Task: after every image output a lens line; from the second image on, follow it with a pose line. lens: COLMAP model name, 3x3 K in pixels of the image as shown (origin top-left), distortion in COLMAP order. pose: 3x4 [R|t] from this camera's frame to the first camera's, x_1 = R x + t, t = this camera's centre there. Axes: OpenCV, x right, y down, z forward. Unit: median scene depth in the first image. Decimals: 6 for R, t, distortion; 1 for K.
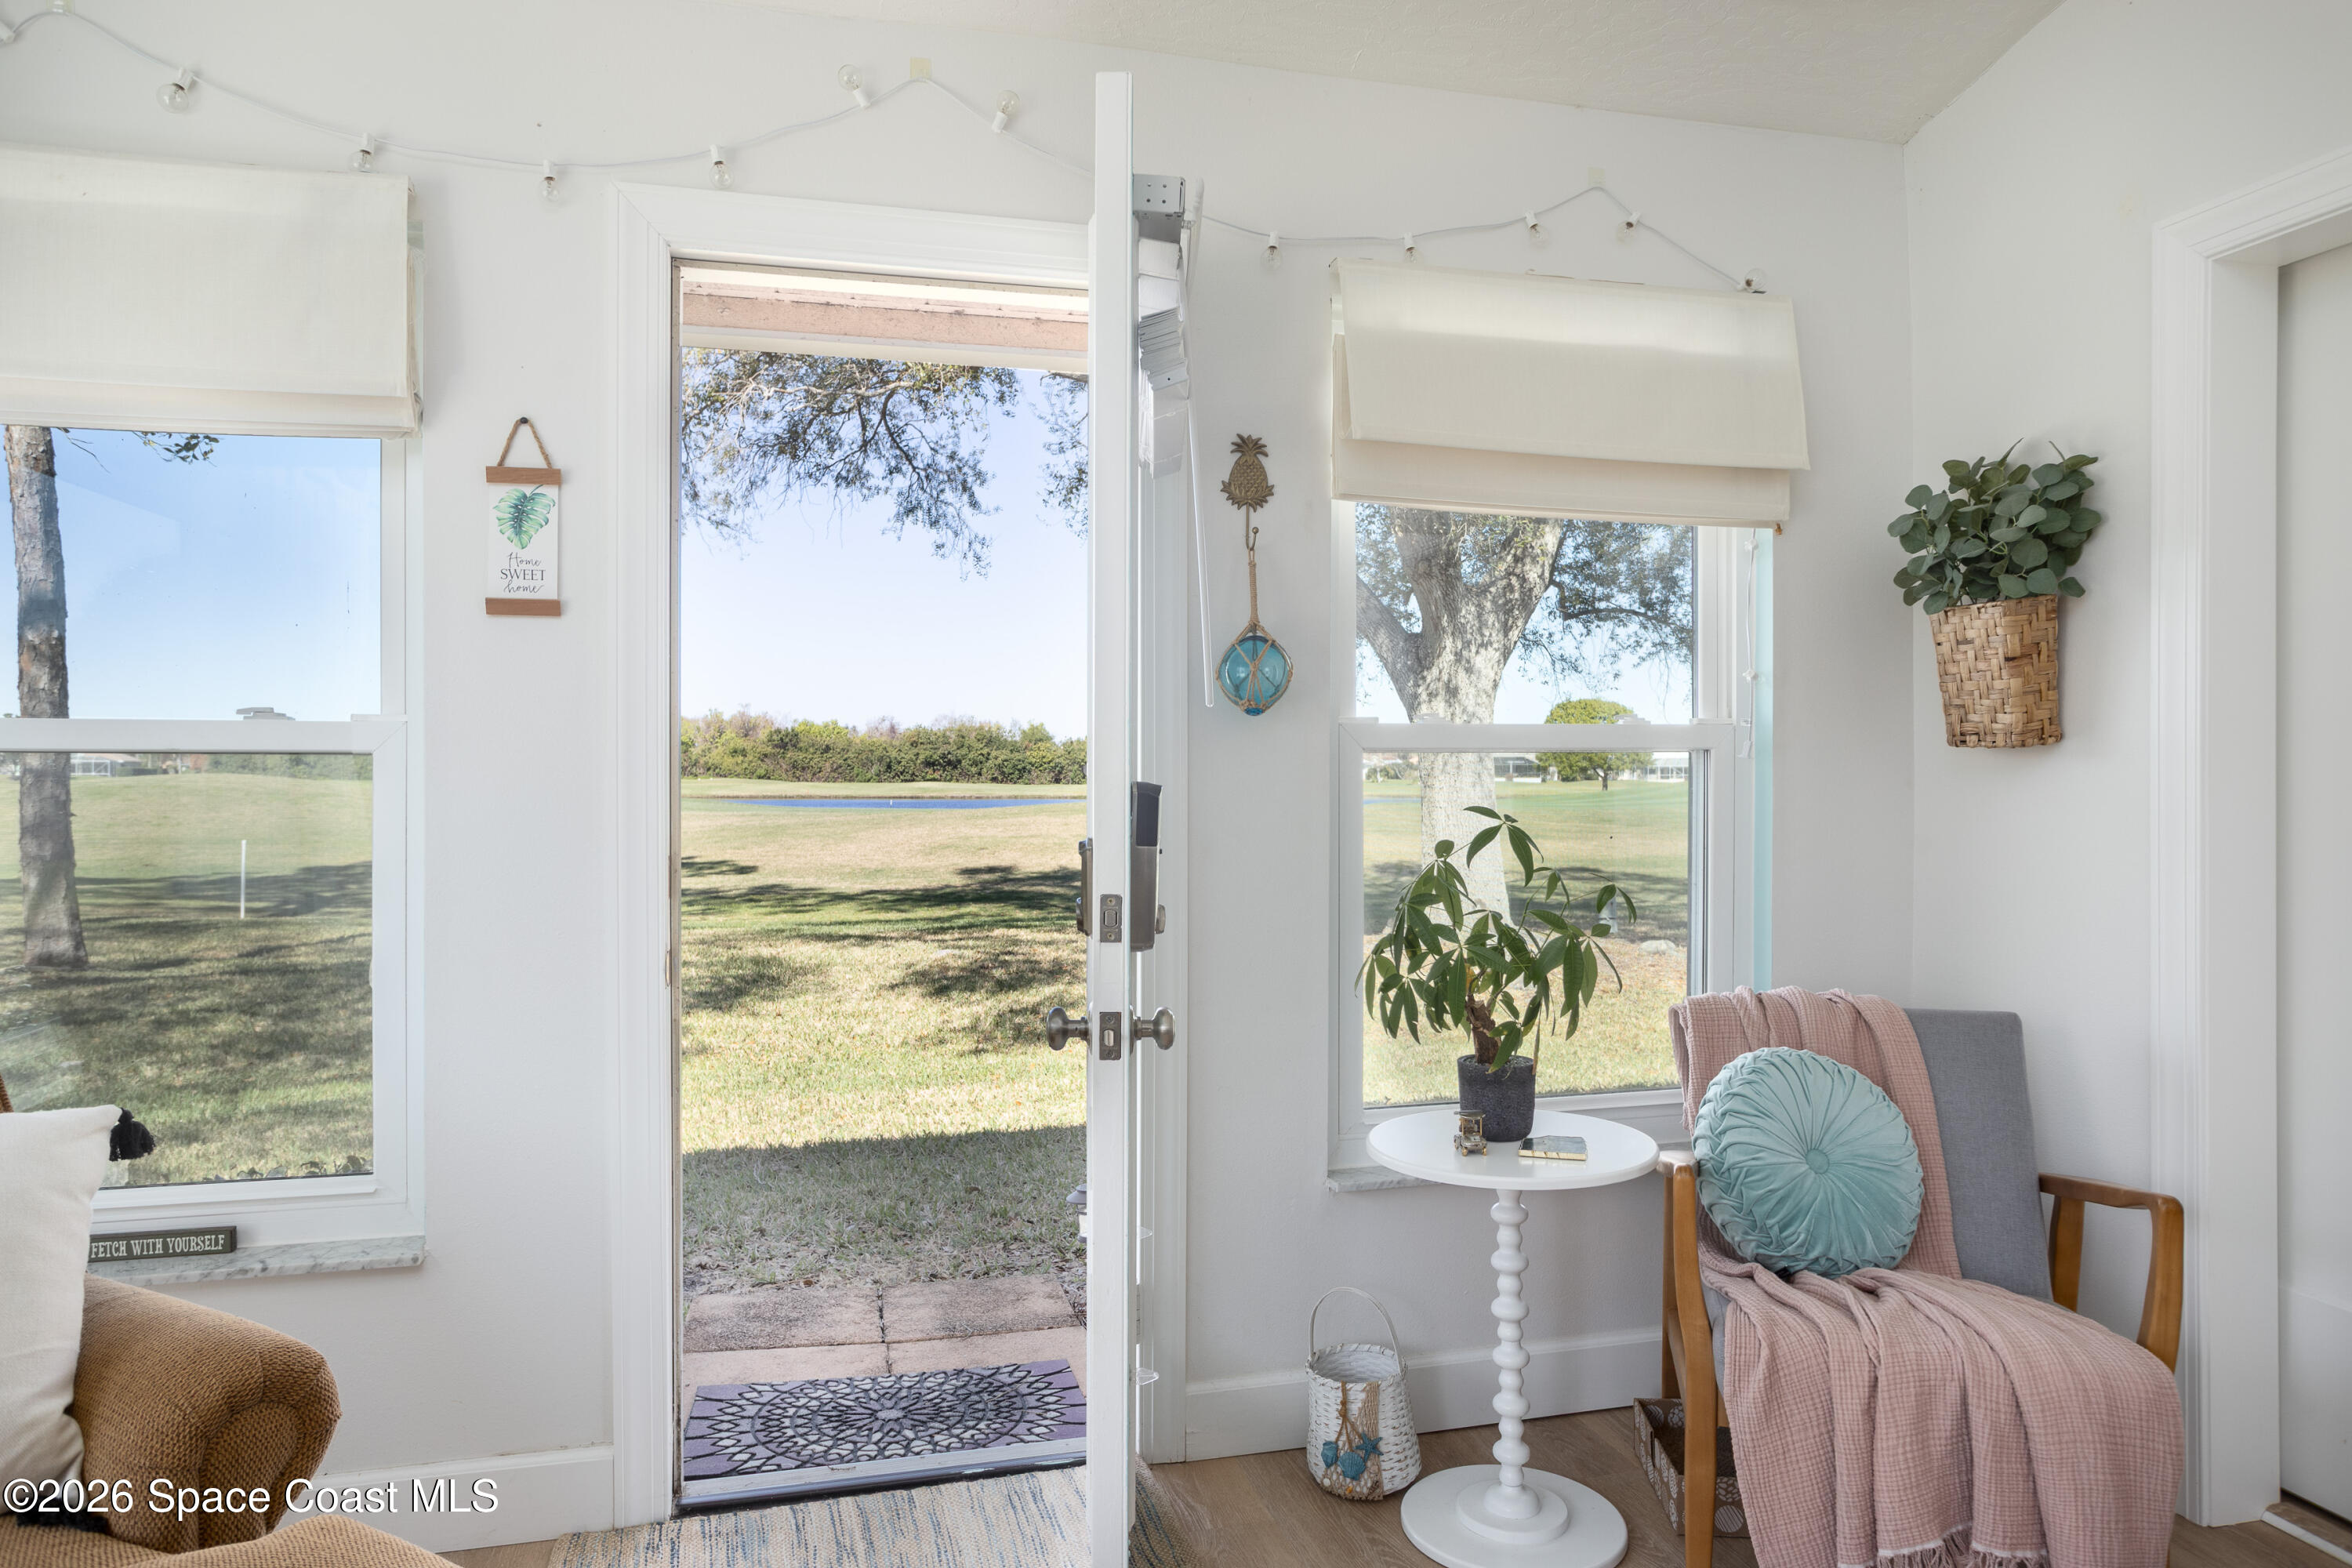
lens RADIAL K [[1463.8, 0, 1184.4], [0, 1463.8, 790.0], [0, 0, 1]] dist [-0.007869, 0.000259]
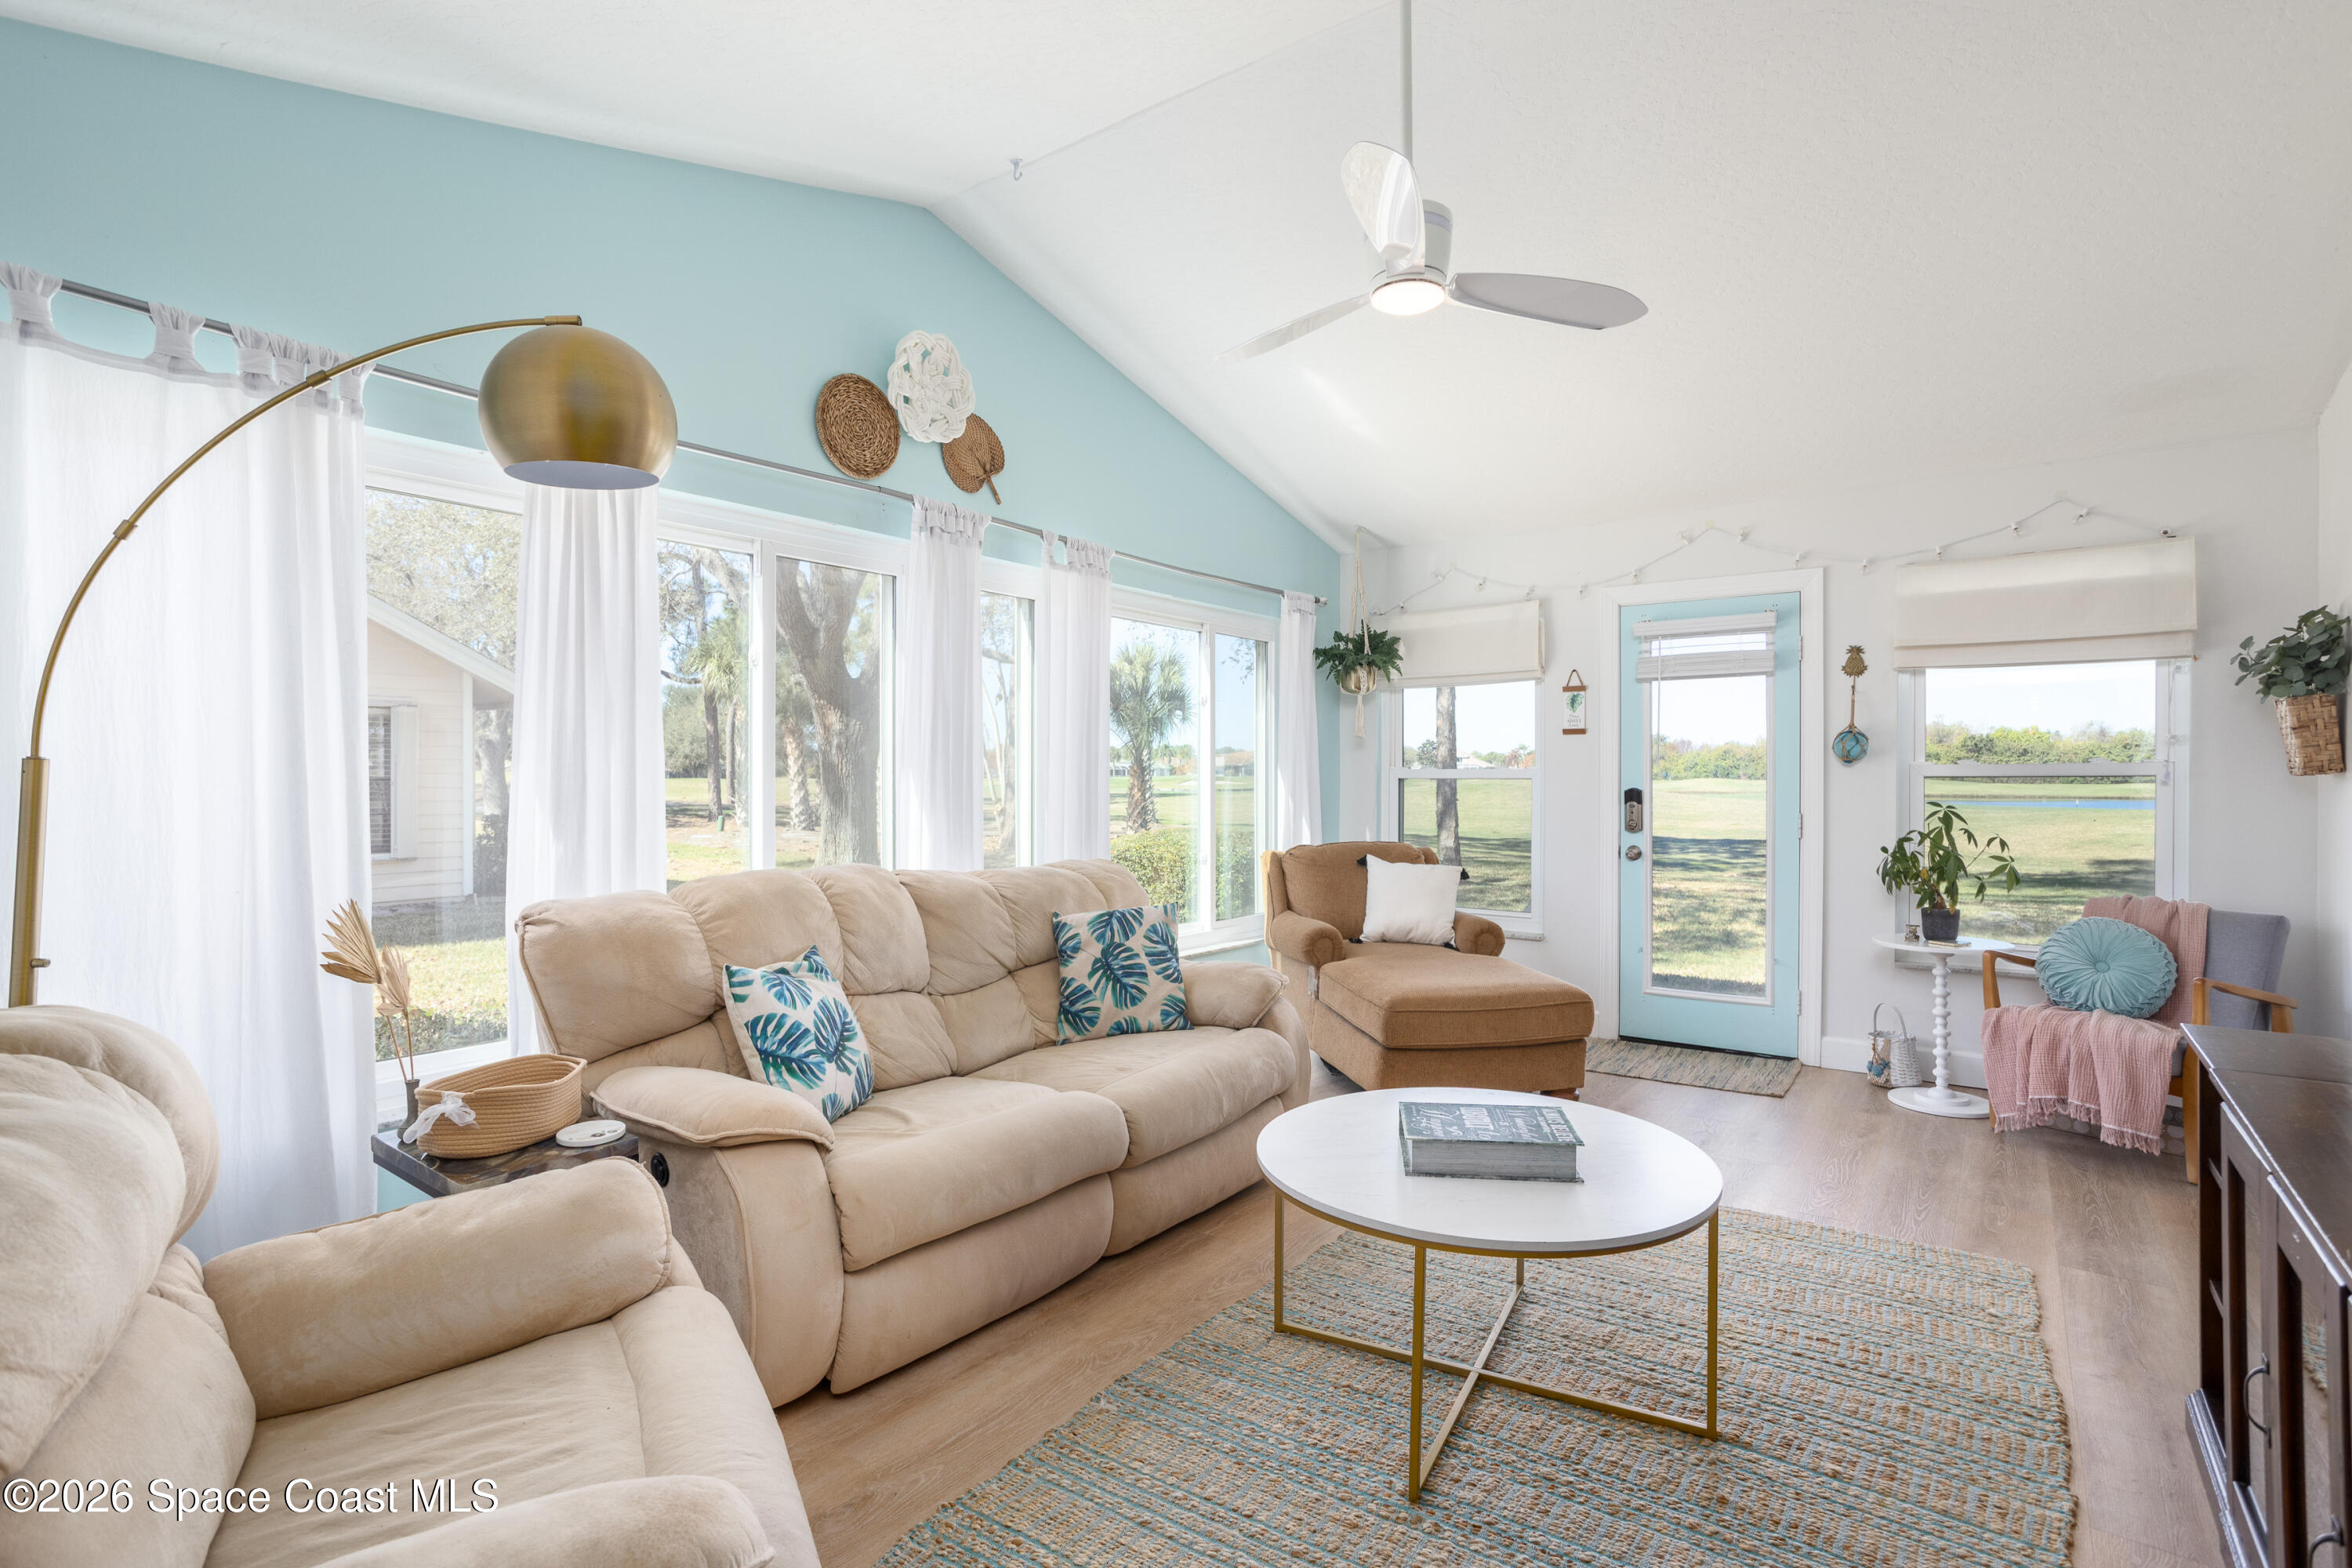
lens RADIAL K [[1142.6, 0, 1184.3], [0, 1142.6, 780.2], [0, 0, 1]] dist [-0.003281, -0.000253]
pose [[0.630305, -0.000584, -0.776348, 0.275093], [-0.004811, 0.999978, -0.004658, -0.002944], [0.776333, 0.006671, 0.630288, -0.351676]]
